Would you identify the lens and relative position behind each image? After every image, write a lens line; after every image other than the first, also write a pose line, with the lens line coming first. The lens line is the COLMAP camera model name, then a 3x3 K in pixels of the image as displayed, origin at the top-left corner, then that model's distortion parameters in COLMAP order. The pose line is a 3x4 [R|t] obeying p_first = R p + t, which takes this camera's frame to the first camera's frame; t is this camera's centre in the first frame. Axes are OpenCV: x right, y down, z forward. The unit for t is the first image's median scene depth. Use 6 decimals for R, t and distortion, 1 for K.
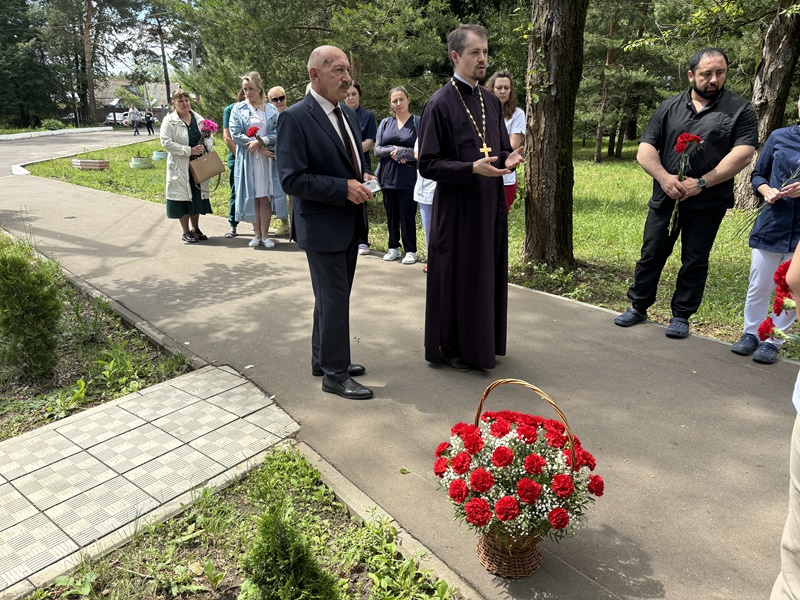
lens RADIAL K [[590.0, 0, 388.5], [0, 590.0, 302.9], [0, 0, 1]] dist [0.061108, -0.073540]
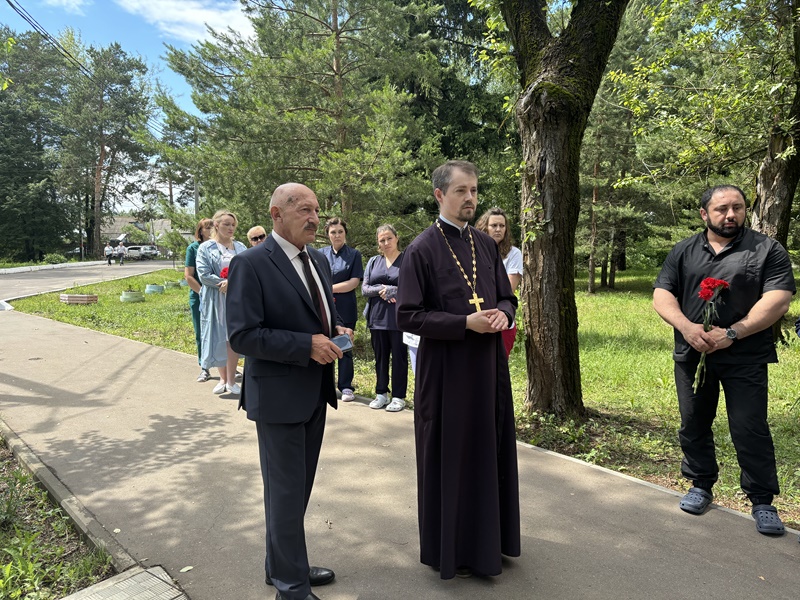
lens RADIAL K [[590.0, 0, 388.5], [0, 590.0, 302.9], [0, 0, 1]] dist [0.061108, -0.073540]
pose [[0.999988, -0.004008, 0.002719, 0.017228], [0.004490, 0.977605, -0.210402, -0.038483], [-0.001815, 0.210412, 0.977611, 0.092798]]
